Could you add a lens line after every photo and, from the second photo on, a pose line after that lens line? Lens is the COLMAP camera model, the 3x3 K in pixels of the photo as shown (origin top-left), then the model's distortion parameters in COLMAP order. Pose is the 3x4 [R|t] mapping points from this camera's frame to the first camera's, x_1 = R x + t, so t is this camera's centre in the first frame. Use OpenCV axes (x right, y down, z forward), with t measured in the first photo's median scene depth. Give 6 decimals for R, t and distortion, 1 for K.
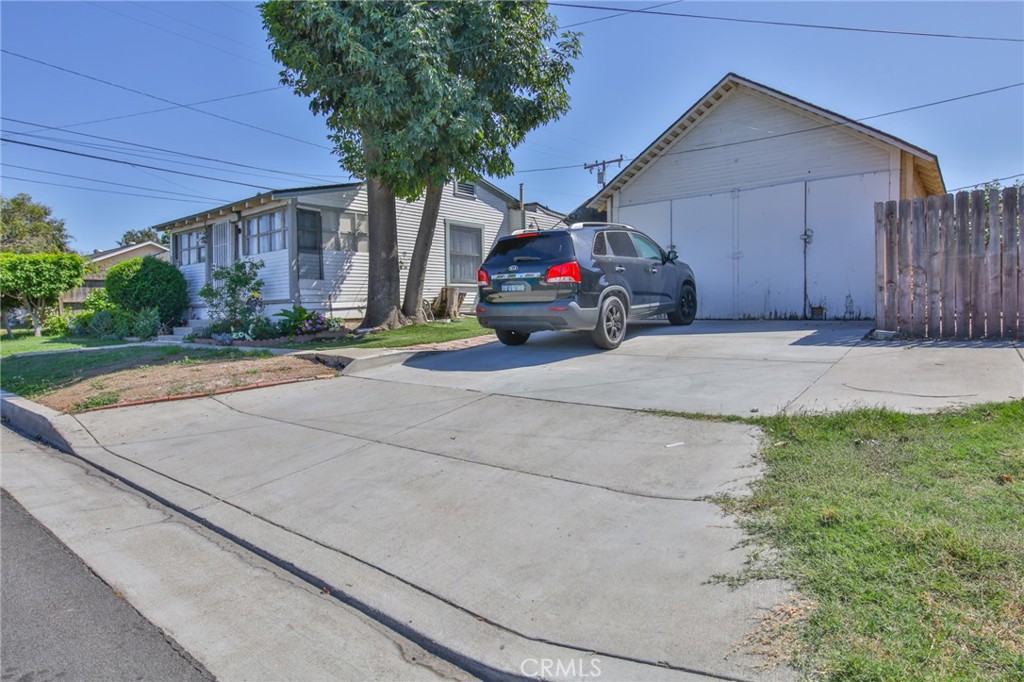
lens RADIAL K [[561.6, 0, 512.0], [0, 561.6, 341.0], [0, 0, 1]] dist [-0.001767, -0.002312]
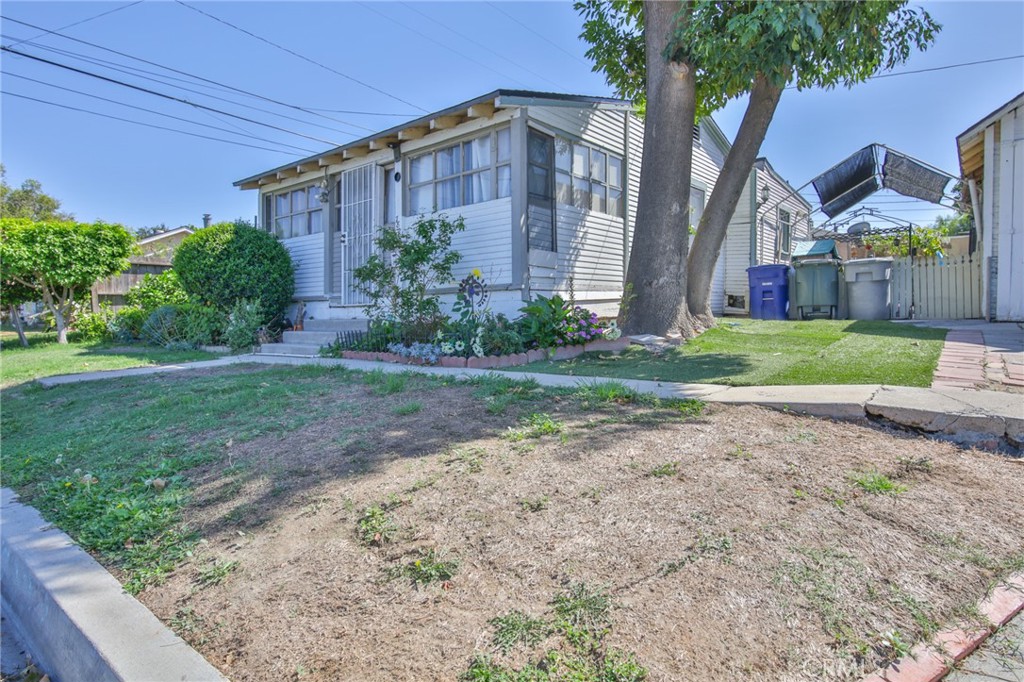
lens RADIAL K [[561.6, 0, 512.0], [0, 561.6, 341.0], [0, 0, 1]] dist [-0.001767, -0.002312]
pose [[0.999982, 0.005547, -0.002276, -0.337881], [-0.005566, 0.999947, -0.008662, -0.008980], [0.002228, 0.008675, 0.999960, 0.360990]]
